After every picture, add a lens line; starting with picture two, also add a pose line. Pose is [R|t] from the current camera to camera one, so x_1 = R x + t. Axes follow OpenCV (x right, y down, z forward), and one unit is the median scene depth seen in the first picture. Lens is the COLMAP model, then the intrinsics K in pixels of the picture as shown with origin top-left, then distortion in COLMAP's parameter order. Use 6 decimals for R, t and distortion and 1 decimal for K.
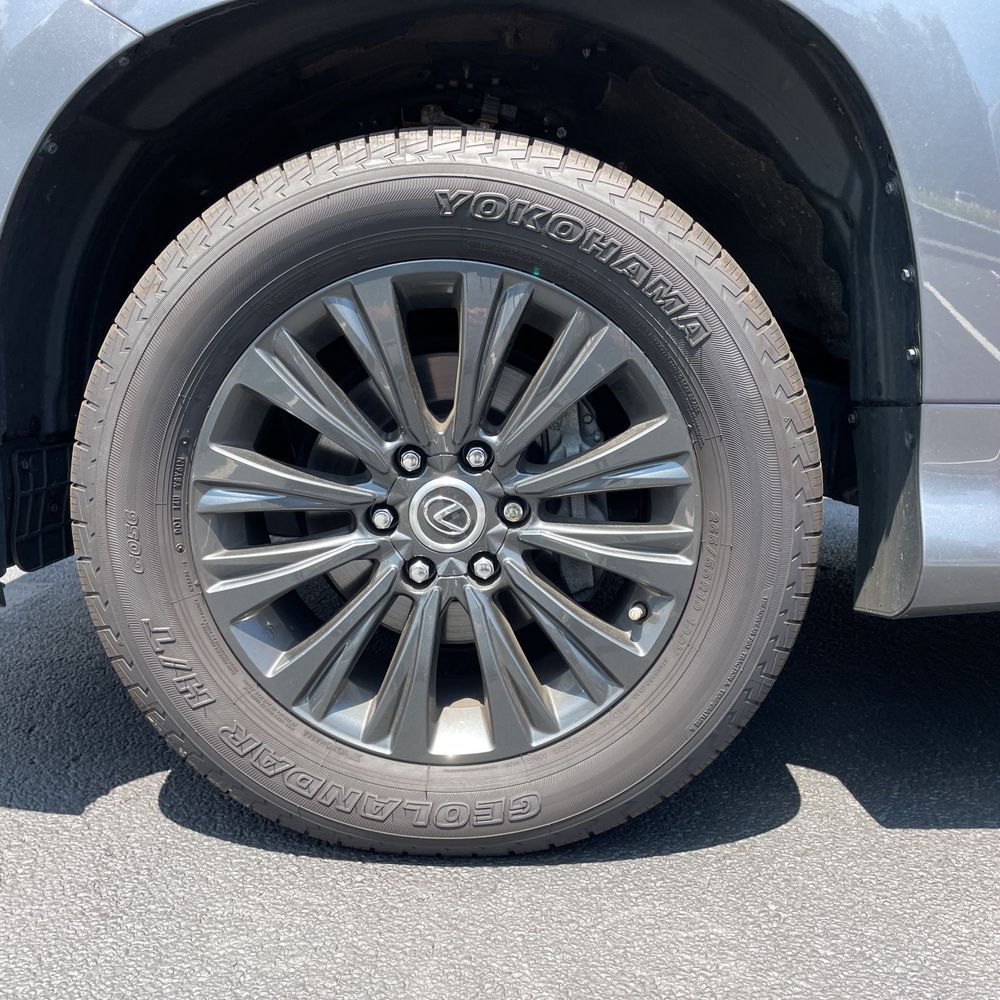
lens RADIAL K [[1011.8, 0, 501.5], [0, 1011.8, 496.3], [0, 0, 1]] dist [0.098712, -0.151224]
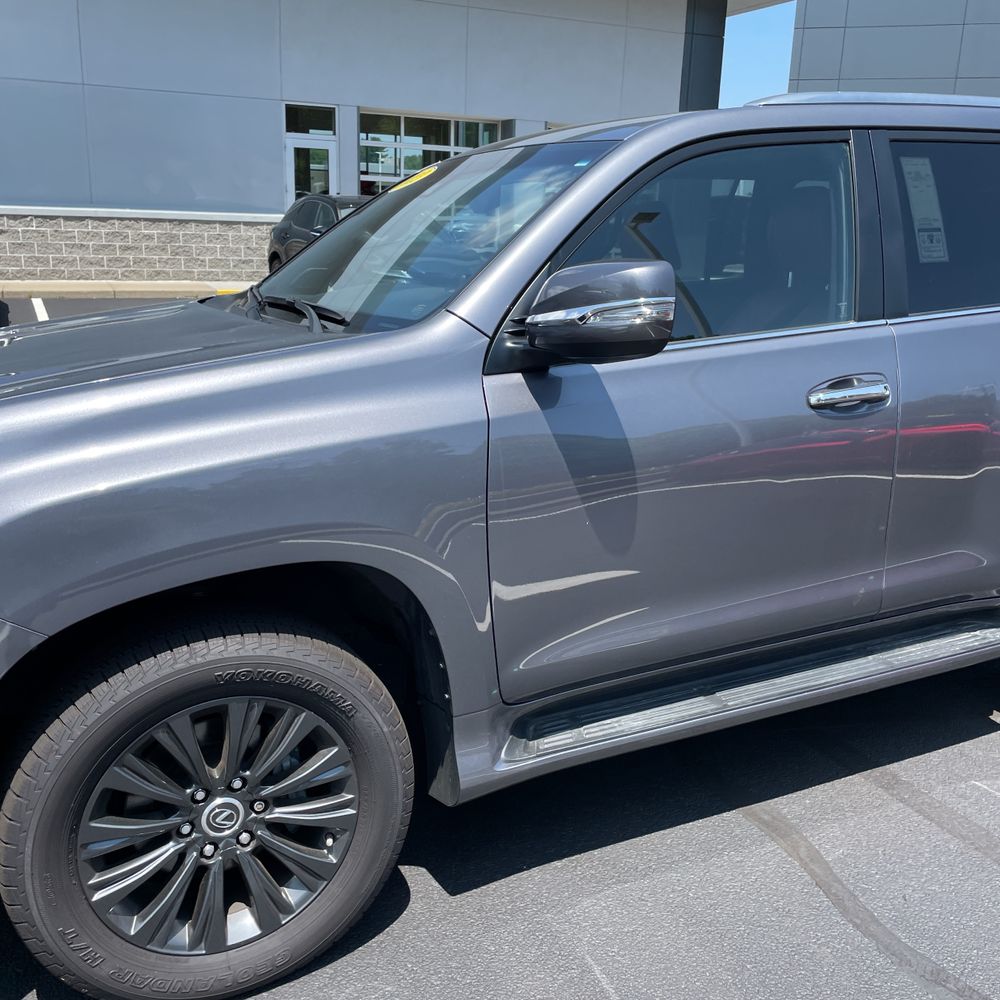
lens RADIAL K [[1009.0, 0, 504.5], [0, 1009.0, 484.1], [0, 0, 1]] dist [0.073974, -0.090513]
pose [[0.885596, -0.120066, 0.448669, -0.359405], [0.089243, 0.991997, 0.089314, -0.701786], [-0.455802, -0.039056, 0.889224, -0.848506]]
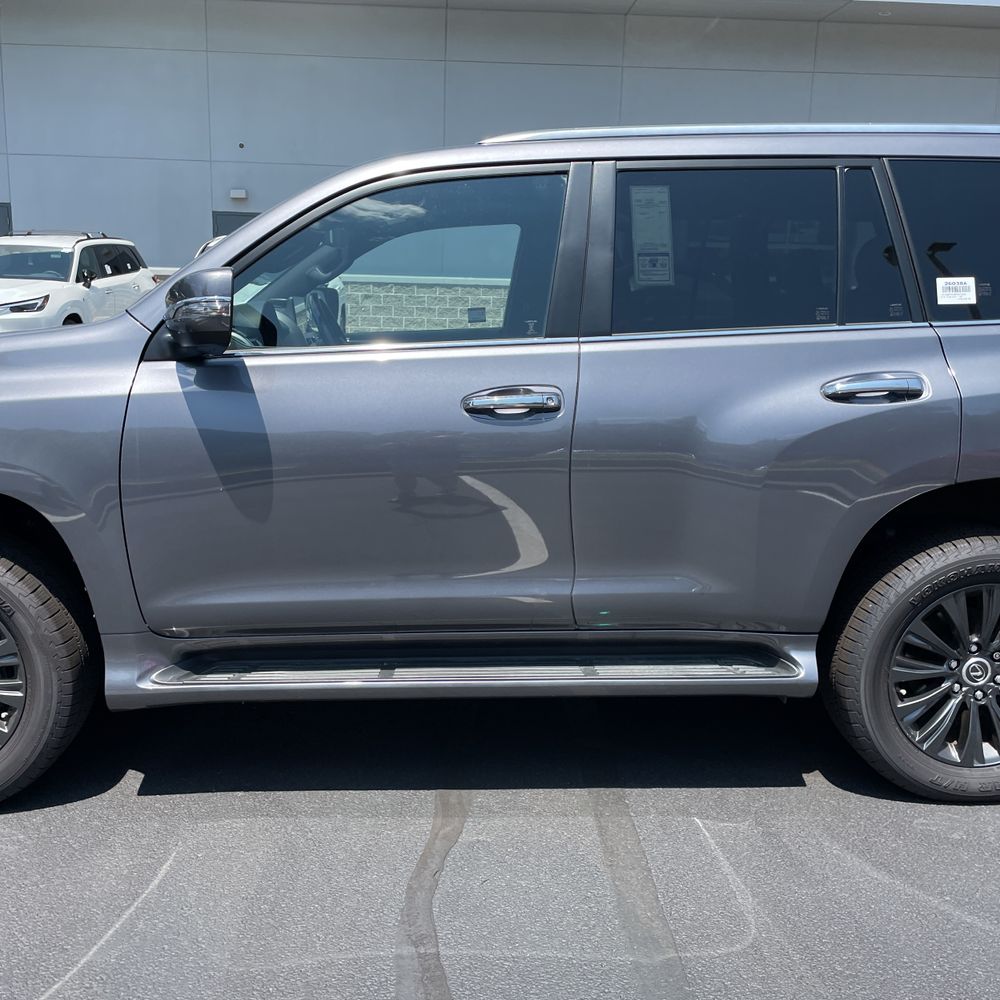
lens RADIAL K [[1009.7, 0, 496.9], [0, 1009.7, 485.4], [0, 0, 1]] dist [0.091737, -0.124784]
pose [[0.997346, -0.014293, 0.071392, 1.161914], [0.014252, 0.999898, 0.001094, -0.432201], [-0.071400, -0.000073, 0.997448, -1.592343]]
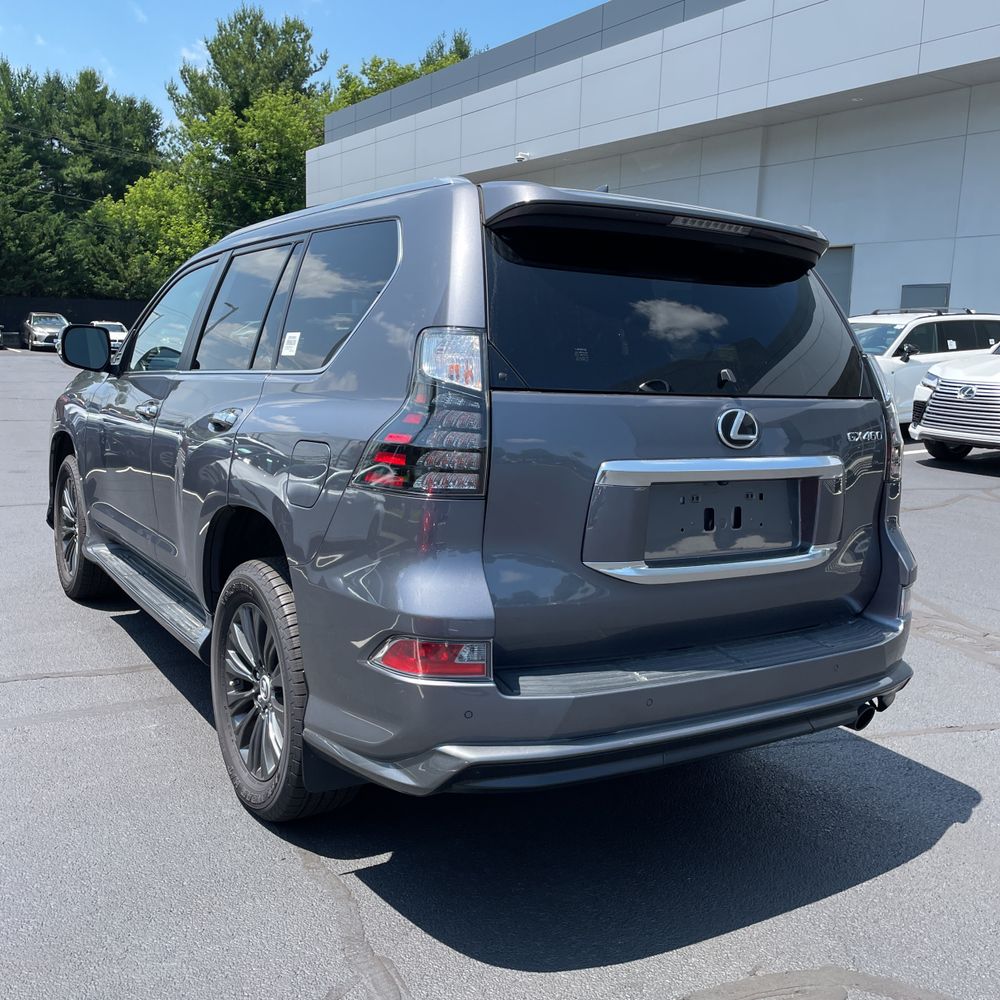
lens RADIAL K [[1009.7, 0, 496.9], [0, 1009.7, 485.4], [0, 0, 1]] dist [0.091737, -0.124784]
pose [[0.557310, 0.122607, -0.821202, 5.249727], [-0.183707, 0.982734, 0.022050, -0.678138], [0.809726, 0.138572, 0.570211, -0.223059]]
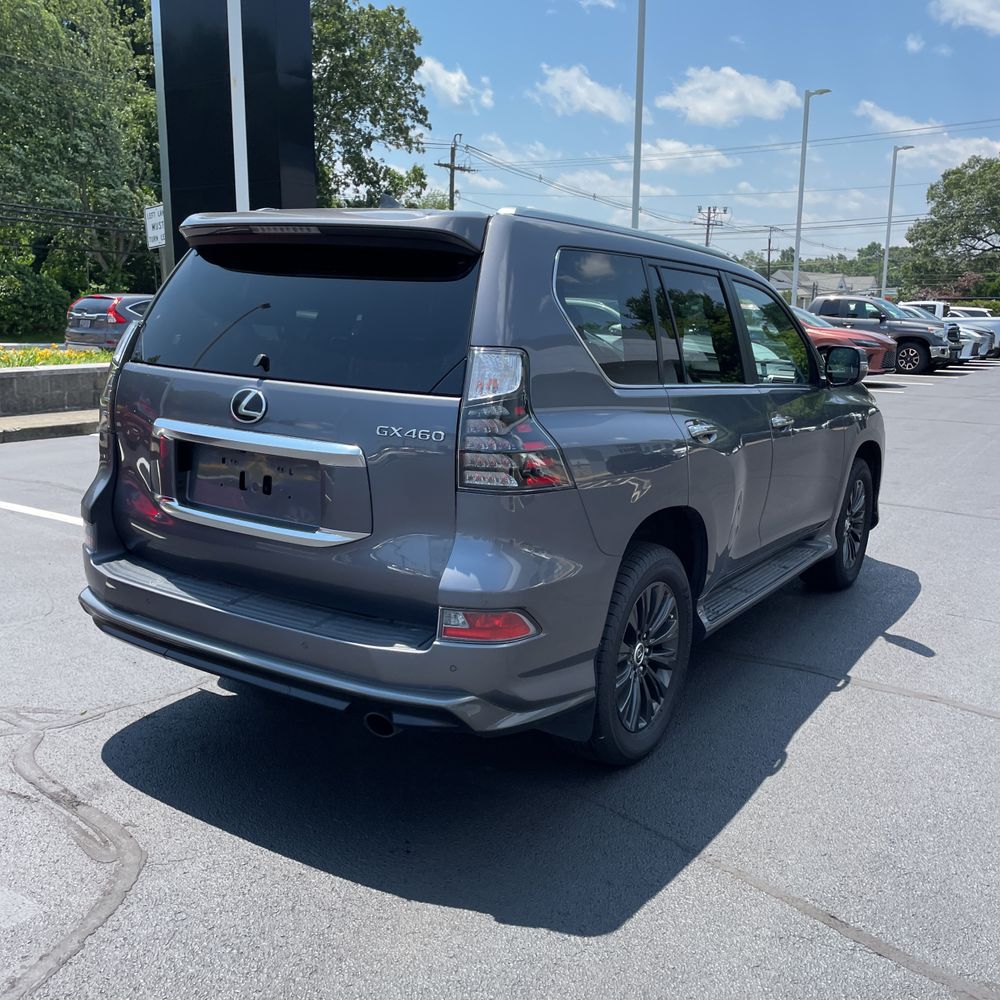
lens RADIAL K [[1011.8, 0, 501.5], [0, 1011.8, 496.3], [0, 0, 1]] dist [0.098712, -0.151224]
pose [[-0.523216, 0.127704, -0.842578, 5.603627], [-0.191884, 0.945665, 0.262483, -1.507673], [0.830317, 0.299013, -0.470282, 3.623300]]
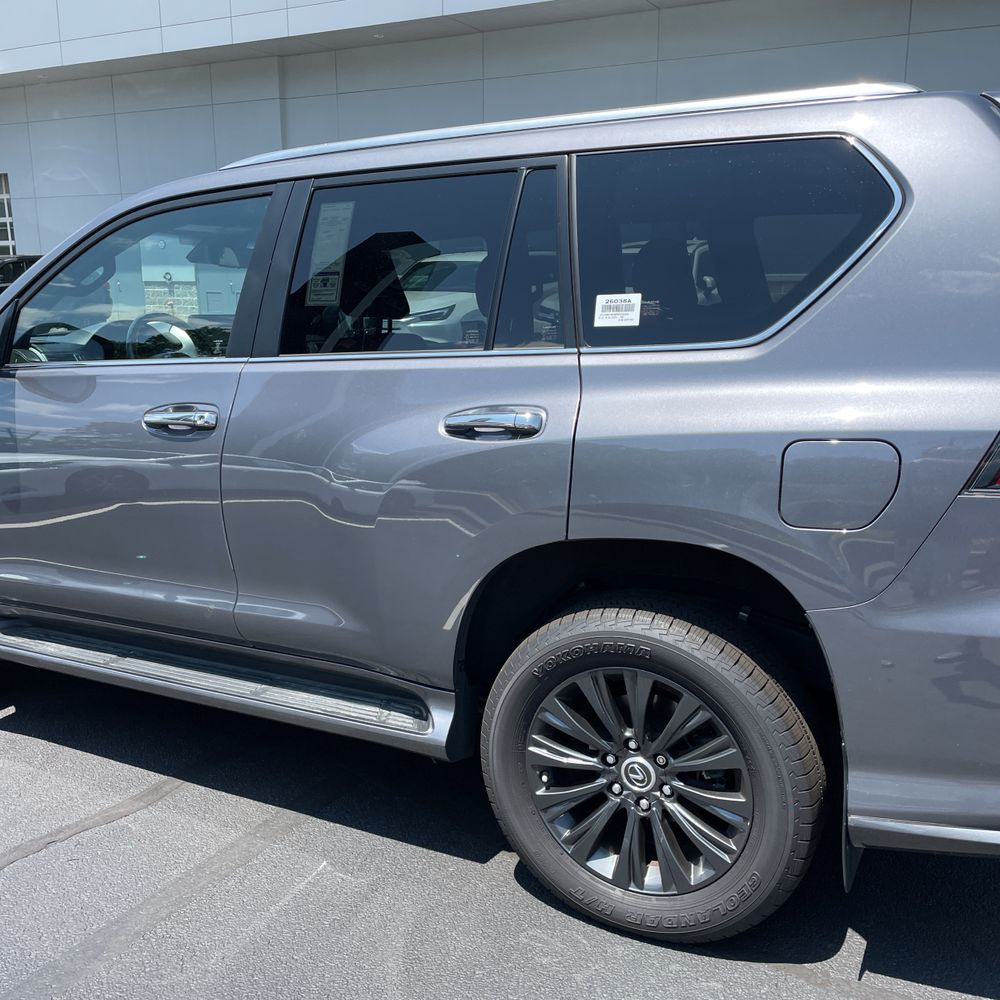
lens RADIAL K [[1009.7, 0, 496.9], [0, 1009.7, 485.4], [0, 0, 1]] dist [0.091737, -0.124784]
pose [[0.896353, 0.065137, -0.438531, 3.222870], [-0.065468, 0.997751, 0.014385, -0.551381], [0.438481, 0.015816, 0.898601, -1.110163]]
